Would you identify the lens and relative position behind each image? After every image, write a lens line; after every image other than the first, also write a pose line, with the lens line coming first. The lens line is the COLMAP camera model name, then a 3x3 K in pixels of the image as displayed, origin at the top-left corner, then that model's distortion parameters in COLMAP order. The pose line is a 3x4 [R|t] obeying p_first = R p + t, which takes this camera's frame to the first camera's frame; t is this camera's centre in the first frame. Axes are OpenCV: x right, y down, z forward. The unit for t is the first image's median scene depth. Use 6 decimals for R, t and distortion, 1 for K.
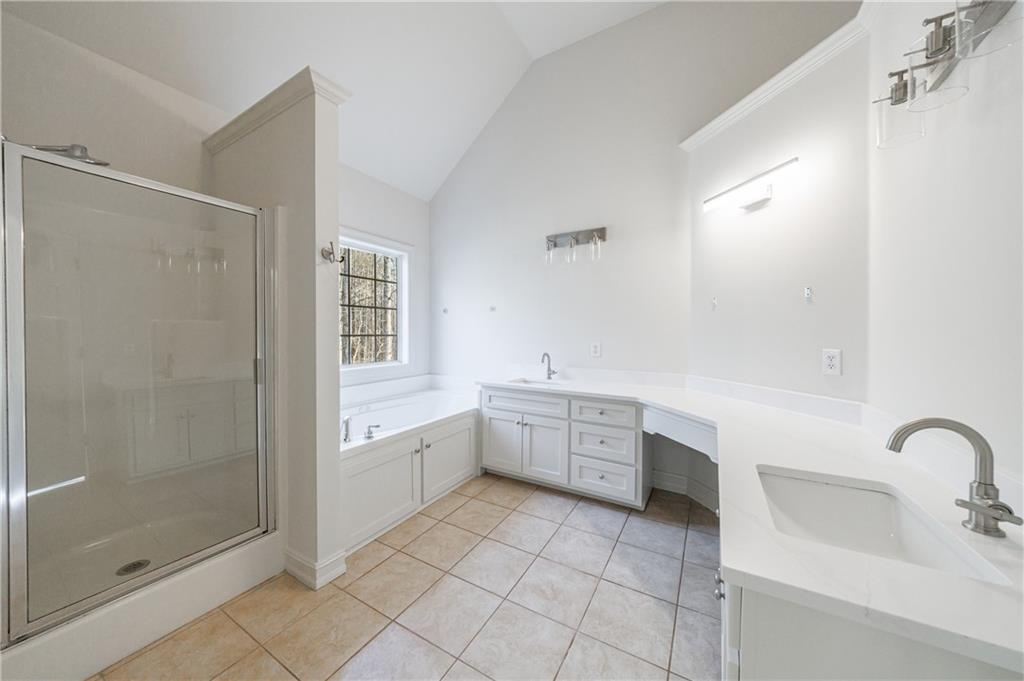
lens RADIAL K [[361.5, 0, 496.6], [0, 361.5, 336.6], [0, 0, 1]] dist [0.000863, -0.002252]
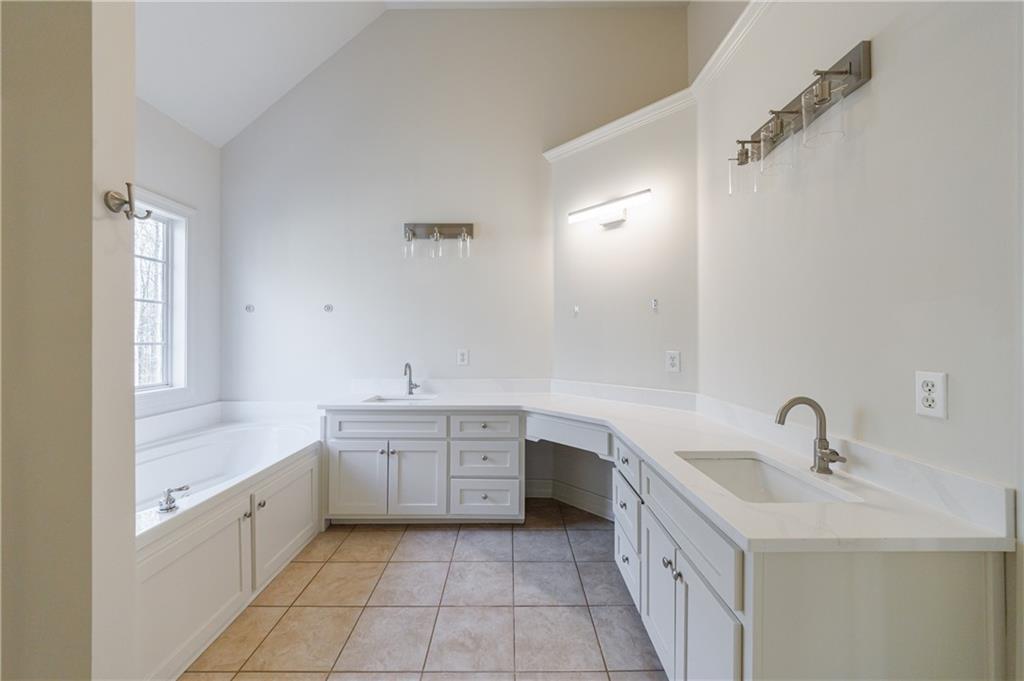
lens RADIAL K [[409.6, 0, 515.4], [0, 409.6, 338.3], [0, 0, 1]] dist [0.016882, -0.017917]
pose [[0.847890, -0.002659, 0.530166, -0.192072], [0.010639, 0.999871, -0.012000, 0.002187], [-0.530066, 0.015815, 0.847809, 0.077423]]
